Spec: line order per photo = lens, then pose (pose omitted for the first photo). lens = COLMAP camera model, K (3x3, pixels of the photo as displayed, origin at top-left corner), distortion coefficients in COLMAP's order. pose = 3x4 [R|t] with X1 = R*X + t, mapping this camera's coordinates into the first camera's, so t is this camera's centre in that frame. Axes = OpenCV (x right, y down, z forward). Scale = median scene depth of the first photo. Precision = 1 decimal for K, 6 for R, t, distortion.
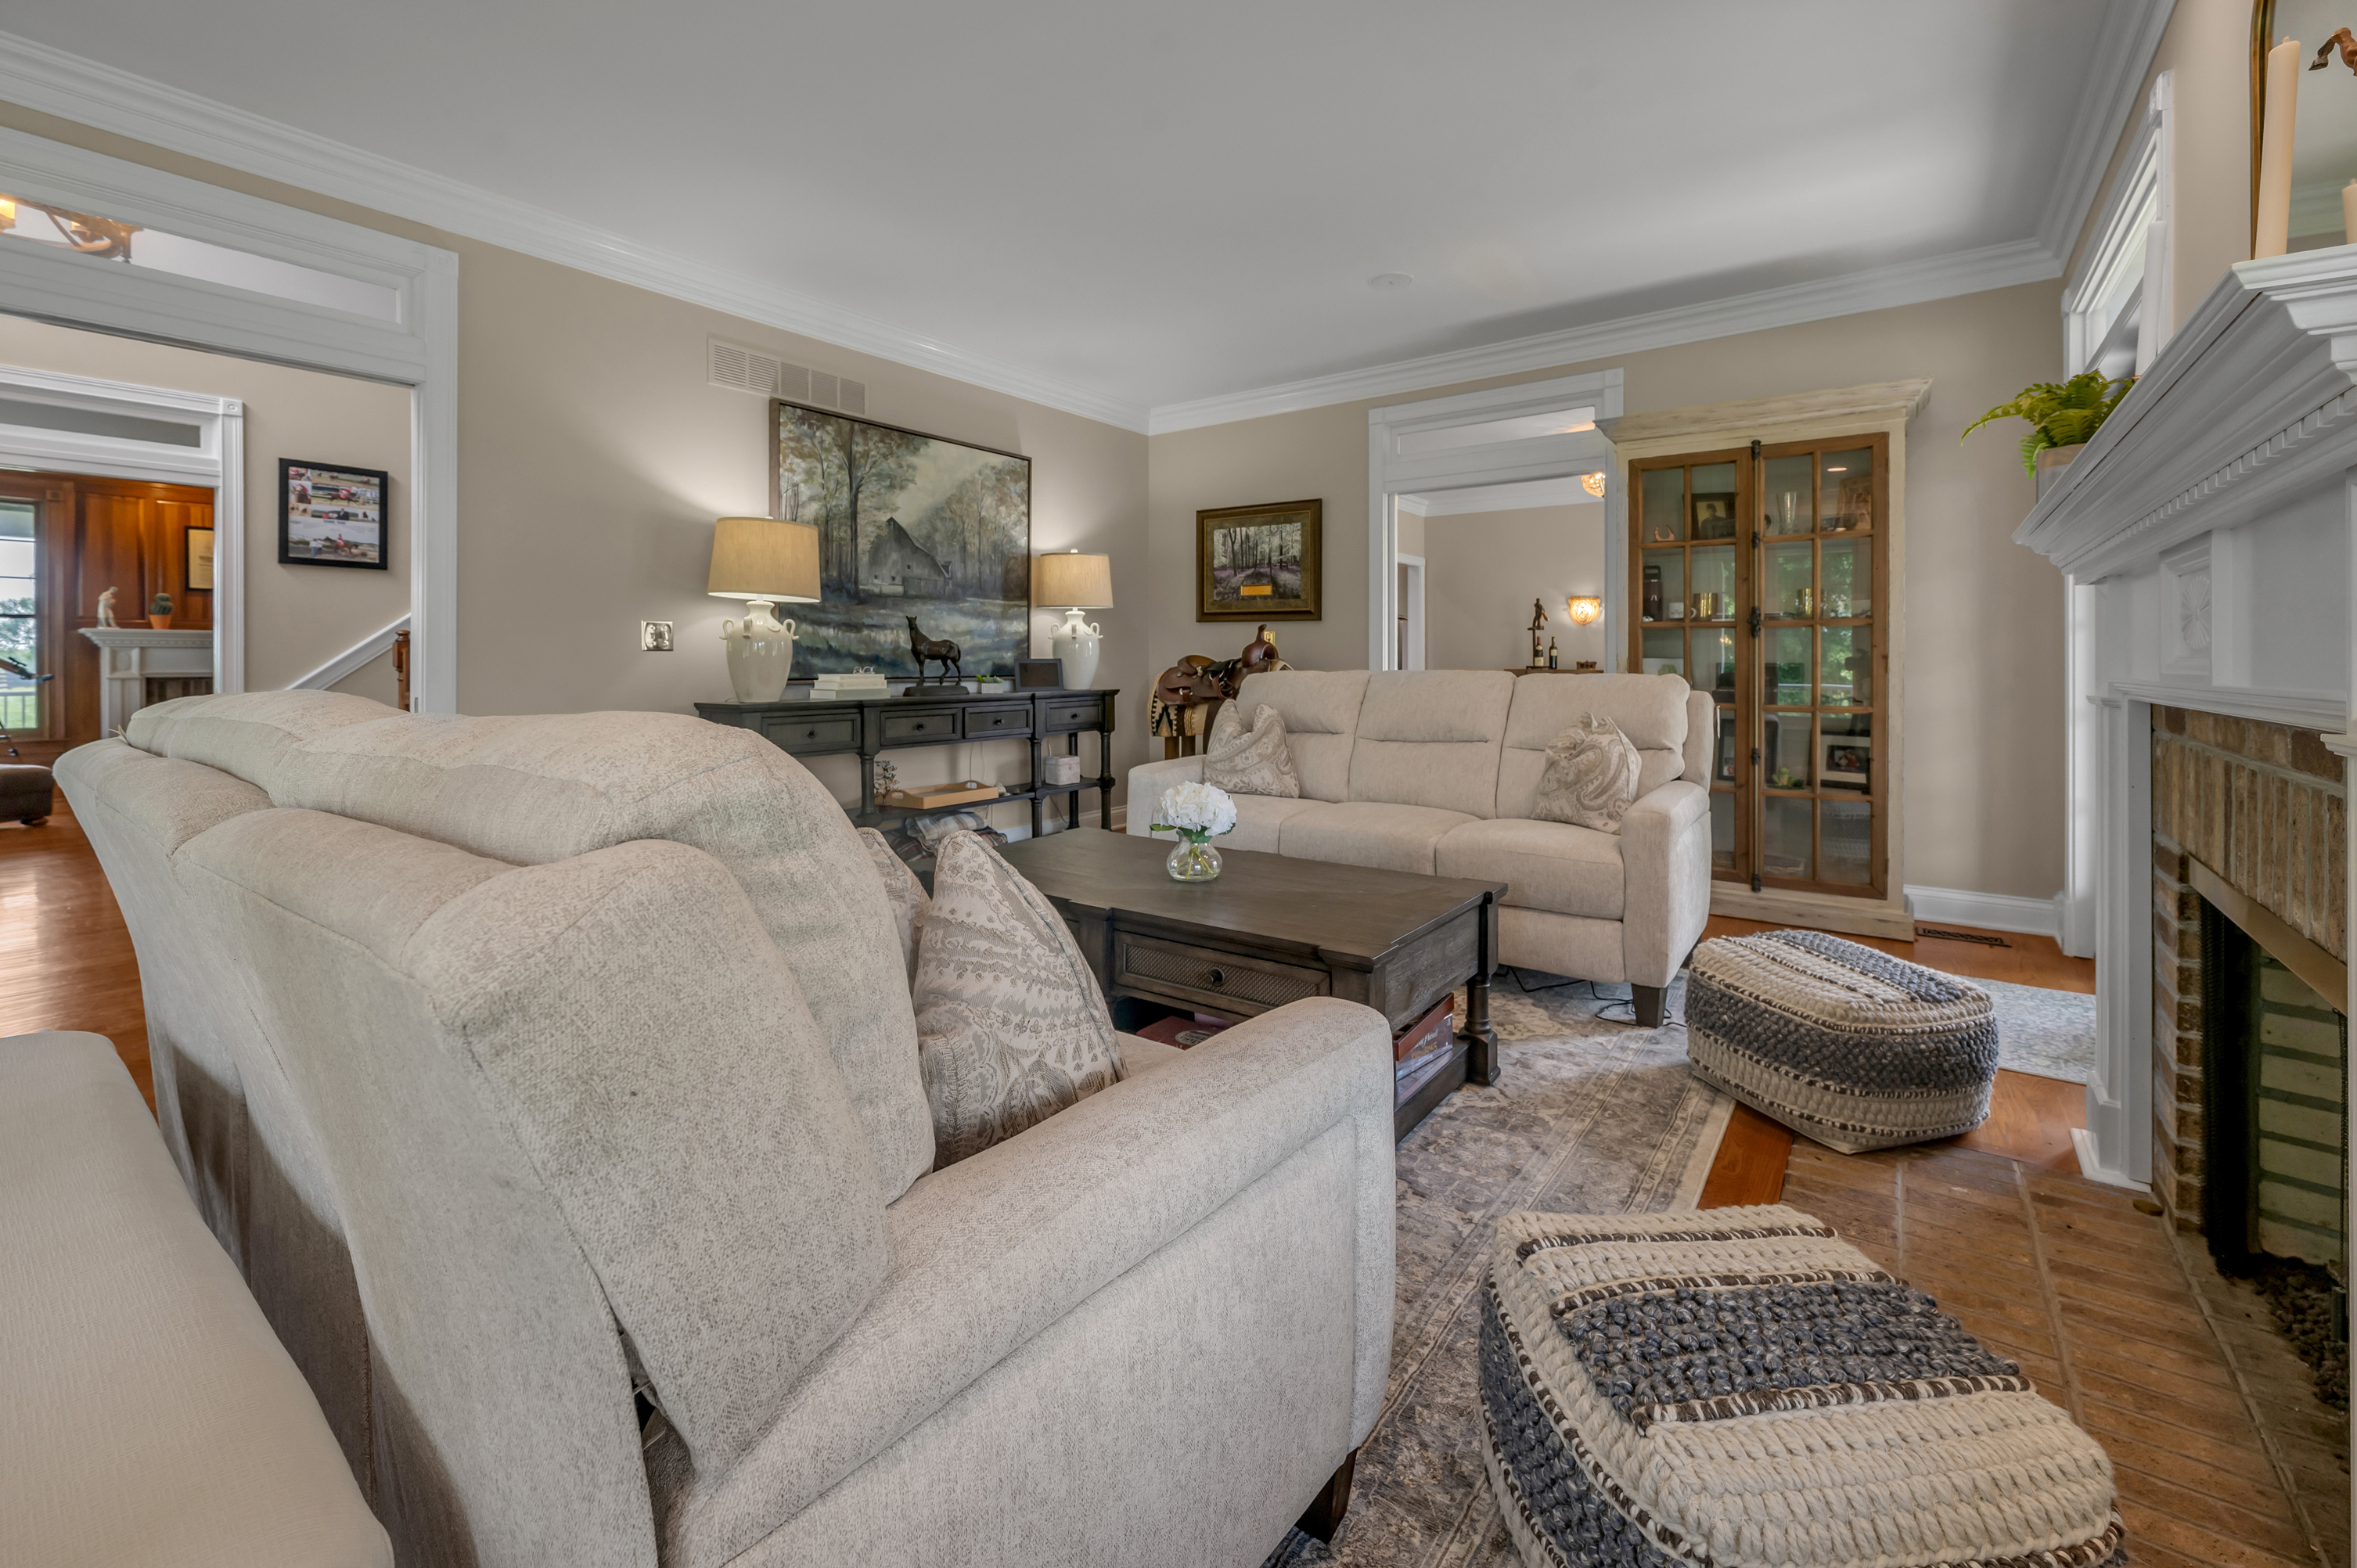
lens RADIAL K [[991.6, 0, 1160.8], [0, 991.6, 671.4], [0, 0, 1]] dist [0.000048, -0.000359]
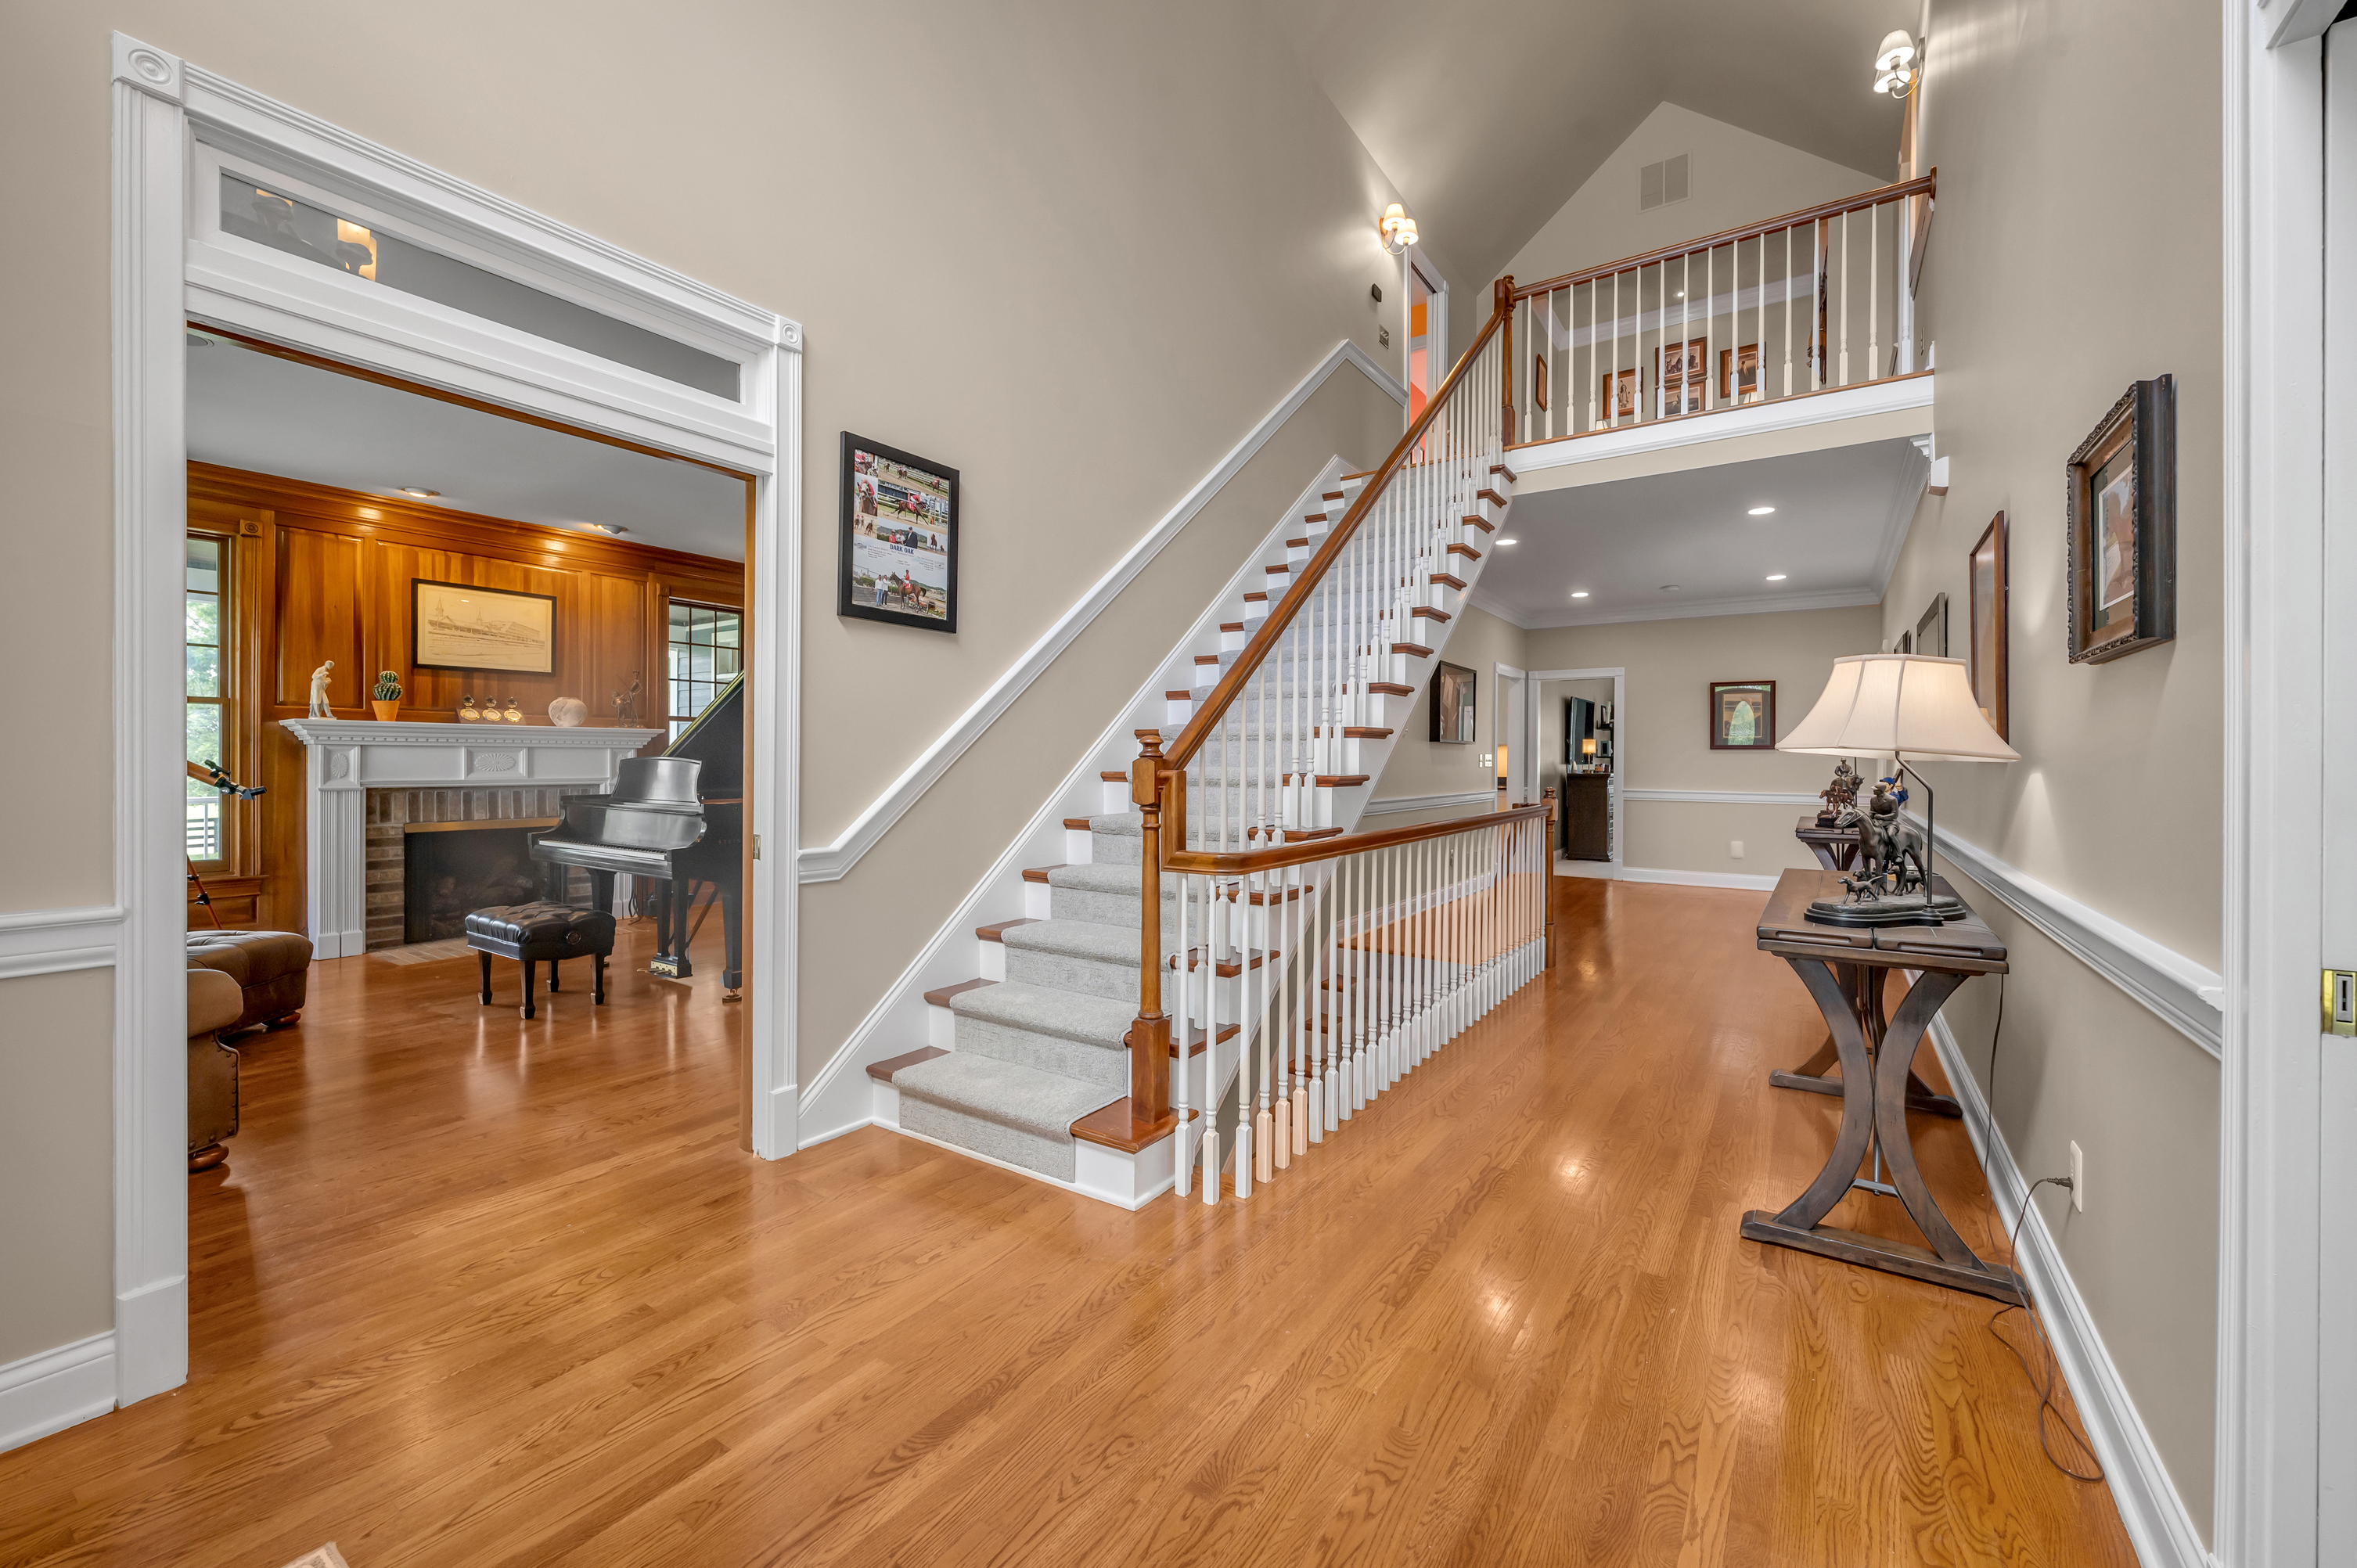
lens RADIAL K [[936.9, 0, 1161.3], [0, 936.9, 767.6], [0, 0, 1]] dist [-0.000150, -0.000354]
pose [[0.998844, 0.009754, 0.047061, -0.696674], [-0.009825, 0.999951, 0.001276, -0.021926], [-0.047046, -0.001737, 0.998891, 0.428242]]
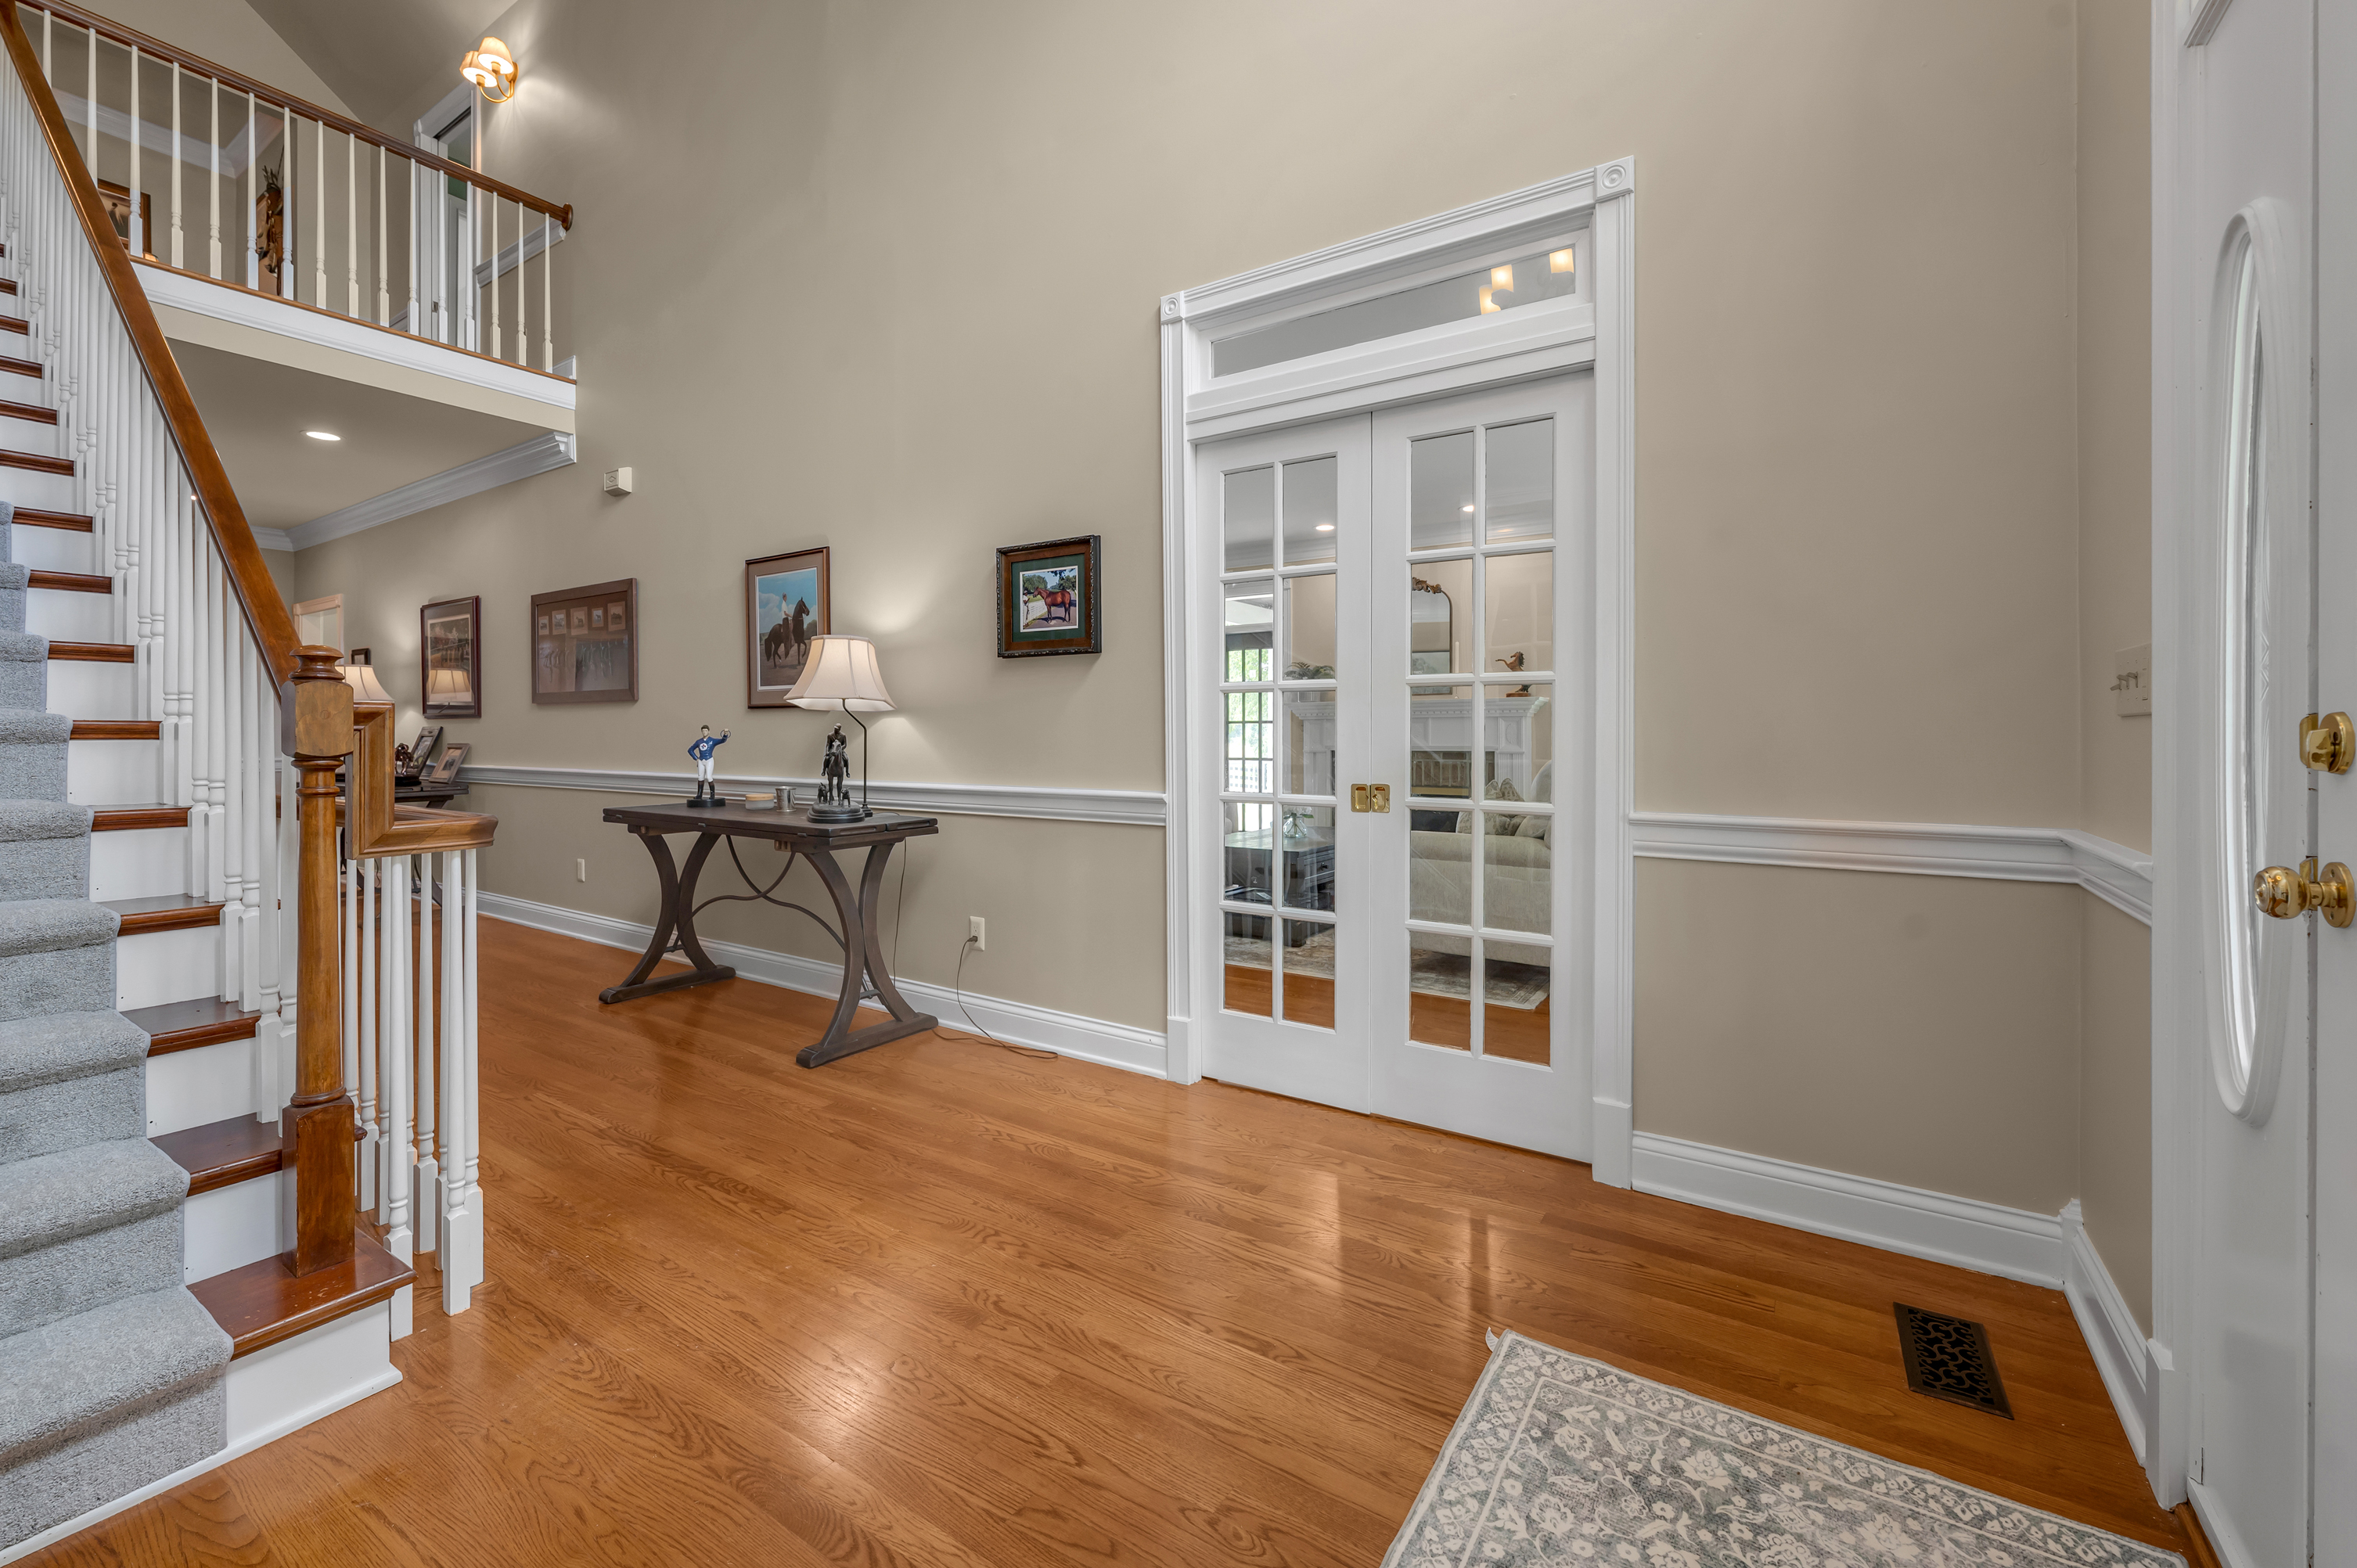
lens RADIAL K [[991.6, 0, 1170.3], [0, 991.6, 754.1], [0, 0, 1]] dist [0.000048, -0.000359]
pose [[-0.071888, -0.011786, 0.997343, -1.014830], [0.007919, 0.999892, 0.012387, -0.004279], [-0.997381, 0.008788, -0.071787, 0.664936]]
